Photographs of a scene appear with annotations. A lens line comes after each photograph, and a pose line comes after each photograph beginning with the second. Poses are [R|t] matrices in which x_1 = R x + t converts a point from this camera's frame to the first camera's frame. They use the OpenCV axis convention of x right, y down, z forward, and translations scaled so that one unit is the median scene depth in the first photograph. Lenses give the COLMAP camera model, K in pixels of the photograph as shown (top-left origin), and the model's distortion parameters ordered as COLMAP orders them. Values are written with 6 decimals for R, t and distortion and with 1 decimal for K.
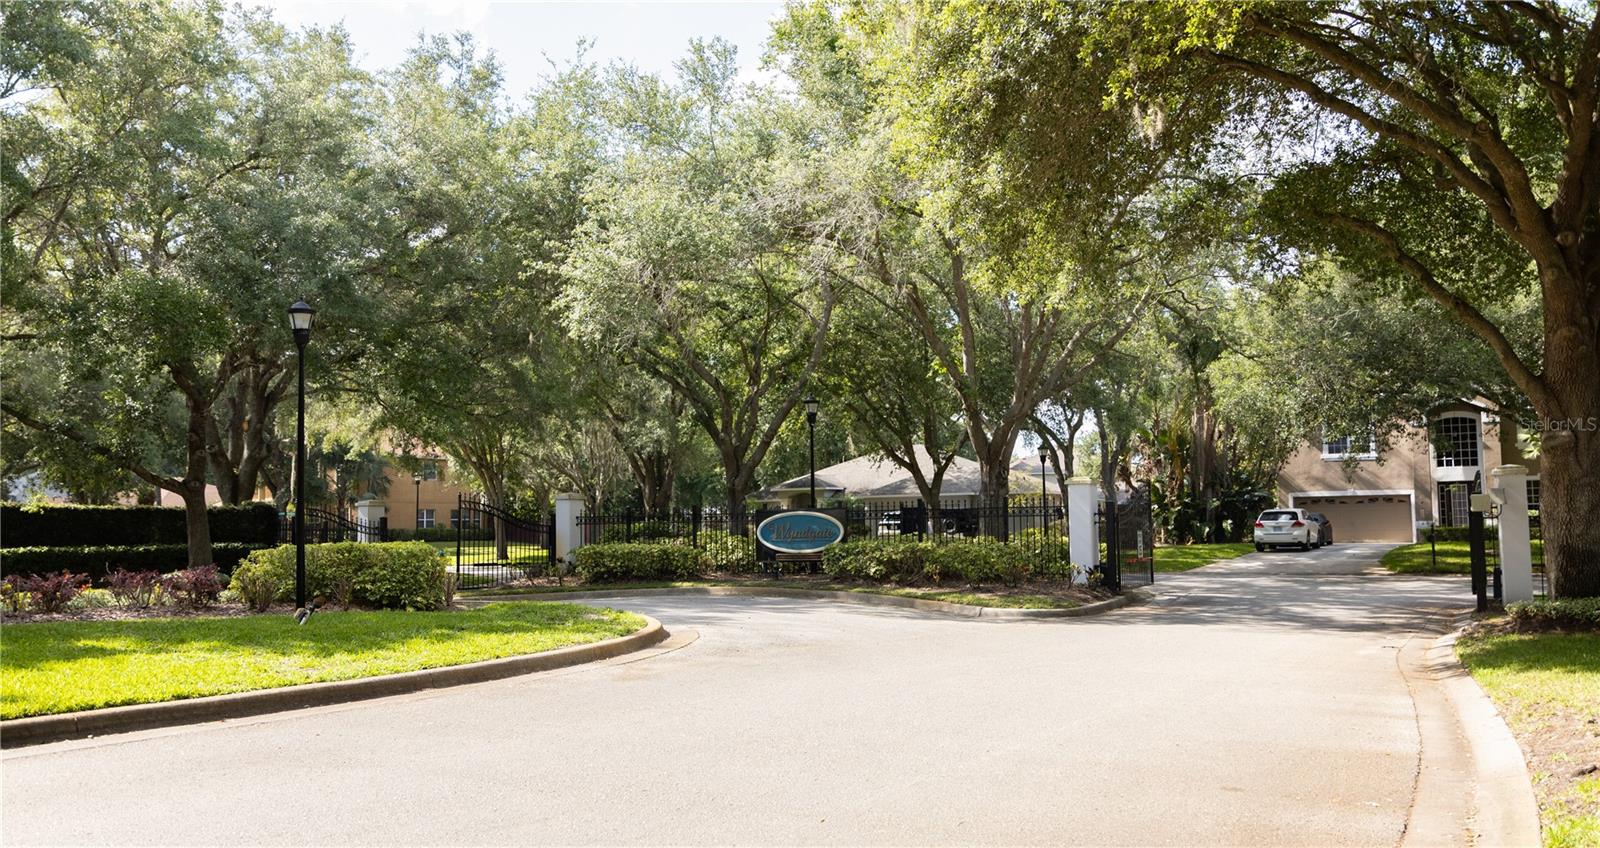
lens RADIAL K [[1365.9, 0, 800.0], [0, 1365.9, 424.0], [0, 0, 1]] dist [-0.000085, -0.000036]
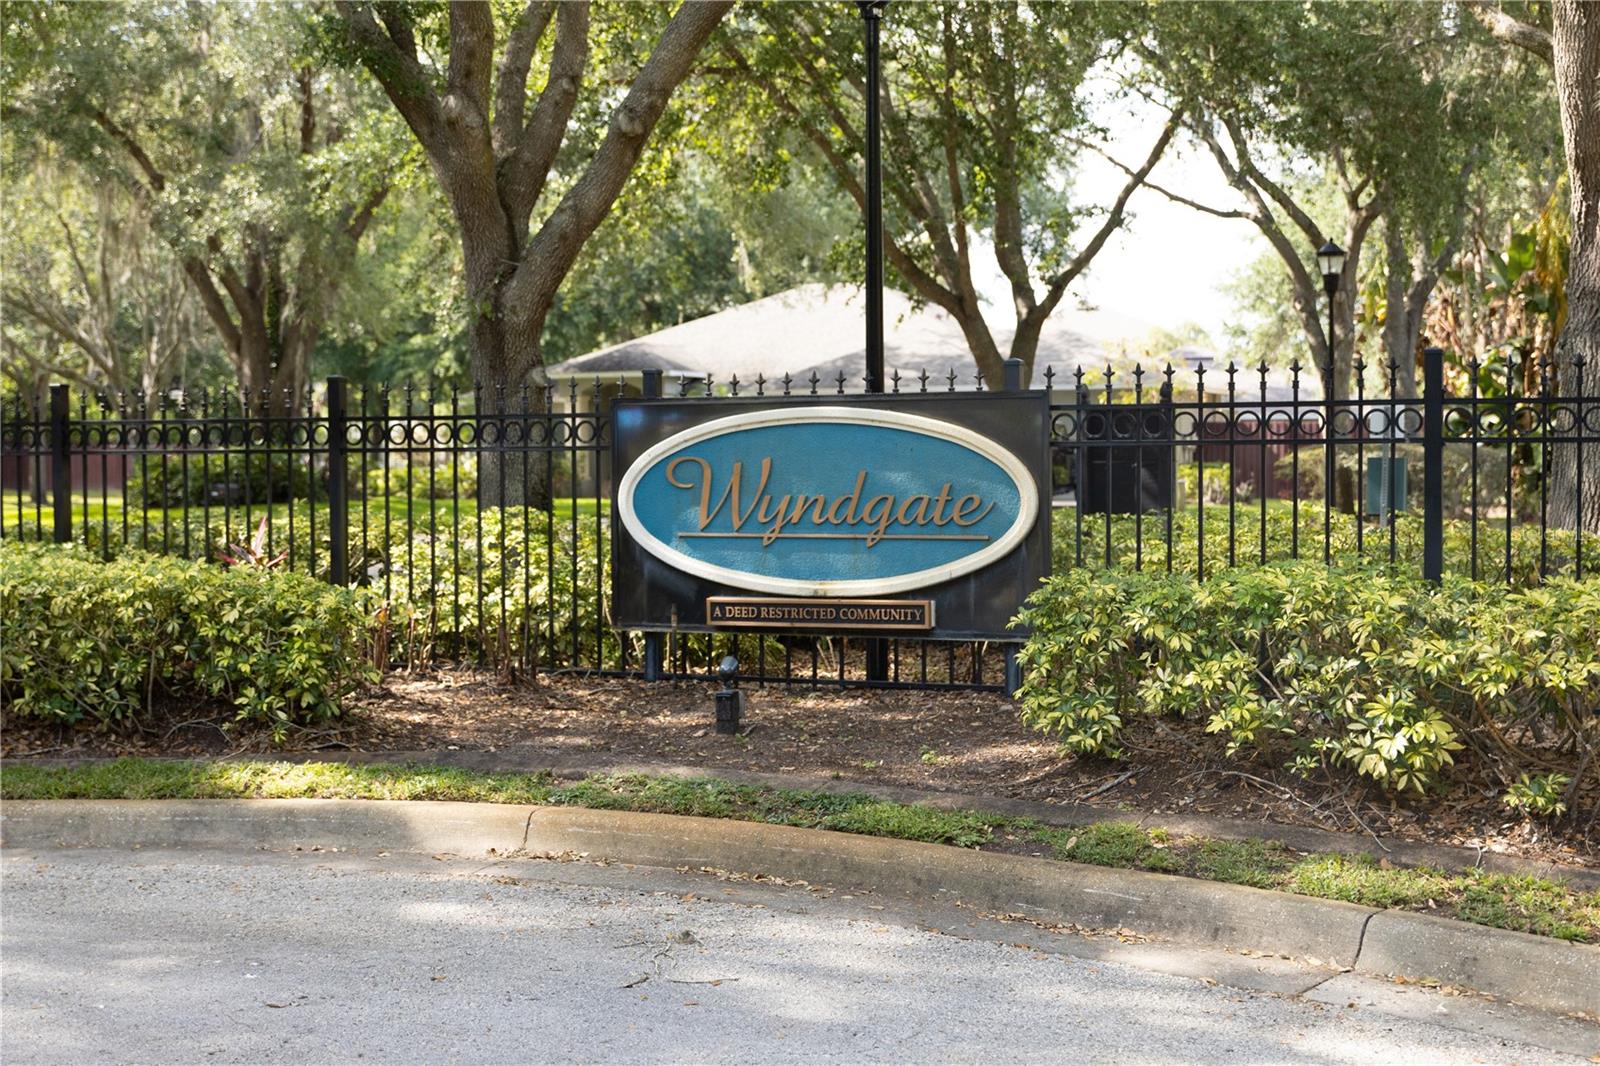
lens RADIAL K [[2143.5, 0, 800.0], [0, 2143.5, 533.0], [0, 0, 1]] dist [0.004728, 0.008318]
pose [[0.992688, 0.006652, 0.120529, -0.029625], [-0.019786, 0.993942, 0.108107, 0.030887], [-0.119079, -0.109701, 0.986806, 0.432476]]
